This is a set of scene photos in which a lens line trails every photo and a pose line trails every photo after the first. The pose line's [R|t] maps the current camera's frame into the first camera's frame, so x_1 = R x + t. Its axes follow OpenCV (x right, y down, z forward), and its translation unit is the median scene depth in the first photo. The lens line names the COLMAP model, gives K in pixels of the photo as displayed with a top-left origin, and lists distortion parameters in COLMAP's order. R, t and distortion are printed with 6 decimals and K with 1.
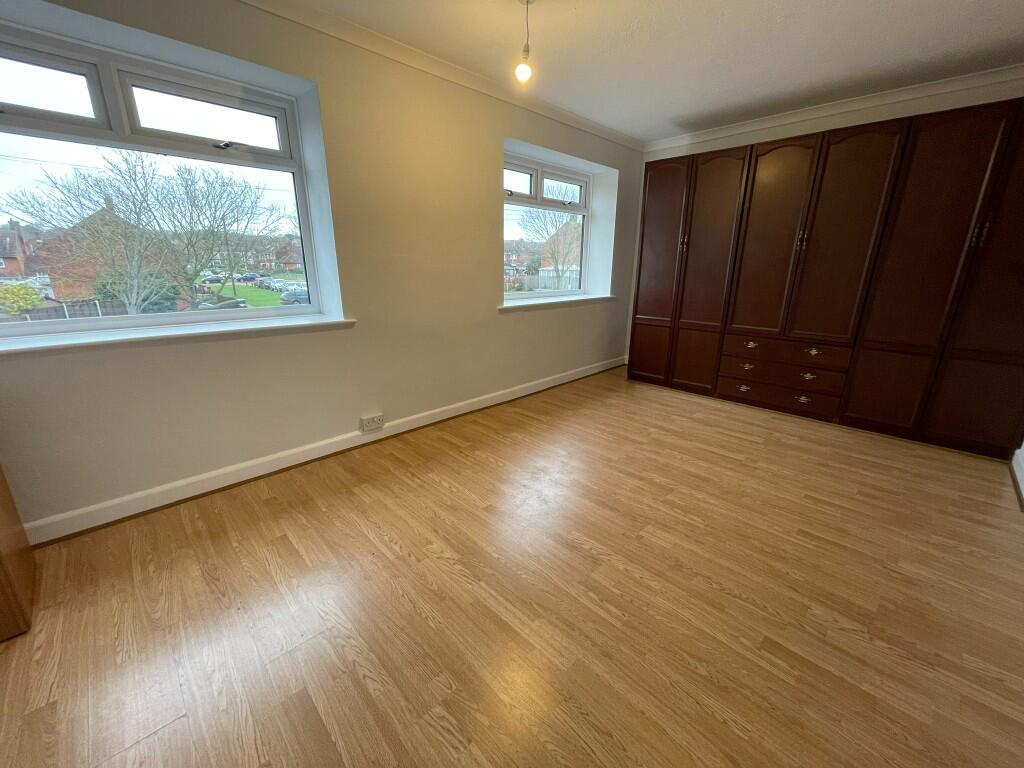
lens RADIAL K [[409.5, 0, 501.3], [0, 409.5, 385.1], [0, 0, 1]] dist [-0.001877, 0.000797]
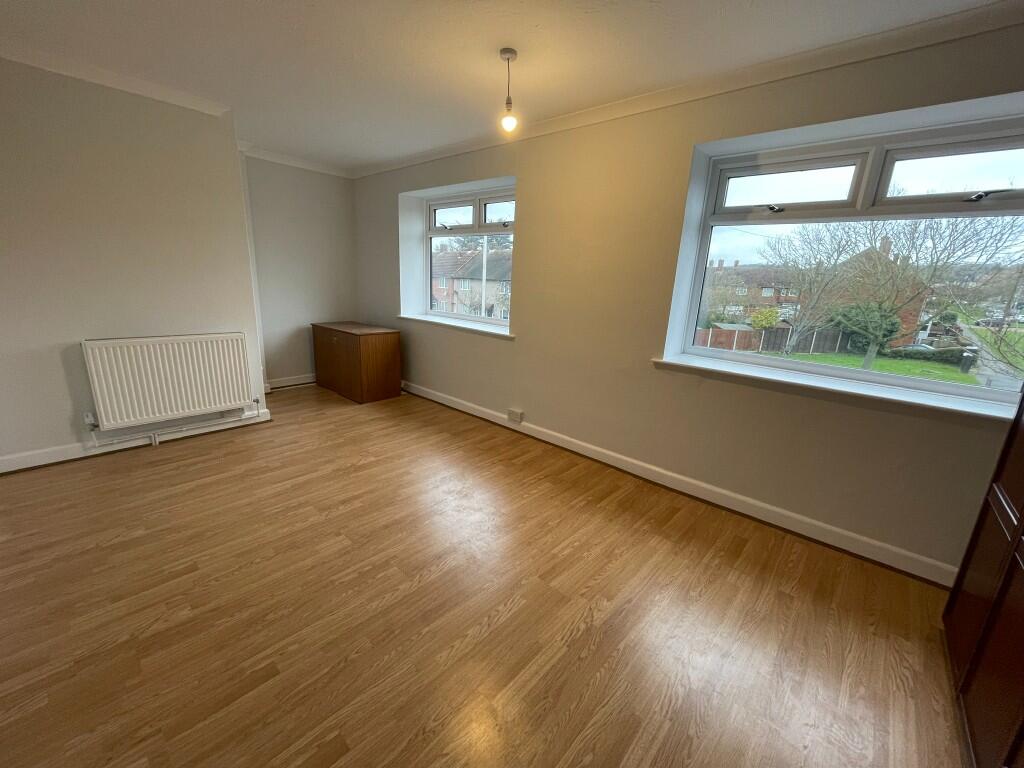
lens RADIAL K [[409.5, 0, 502.8], [0, 409.5, 381.8], [0, 0, 1]] dist [-0.001877, 0.000797]
pose [[0.063555, 0.242997, -0.967943, 0.911608], [-0.326091, 0.921722, 0.209982, -0.265672], [0.943200, 0.302292, 0.137819, 0.774418]]
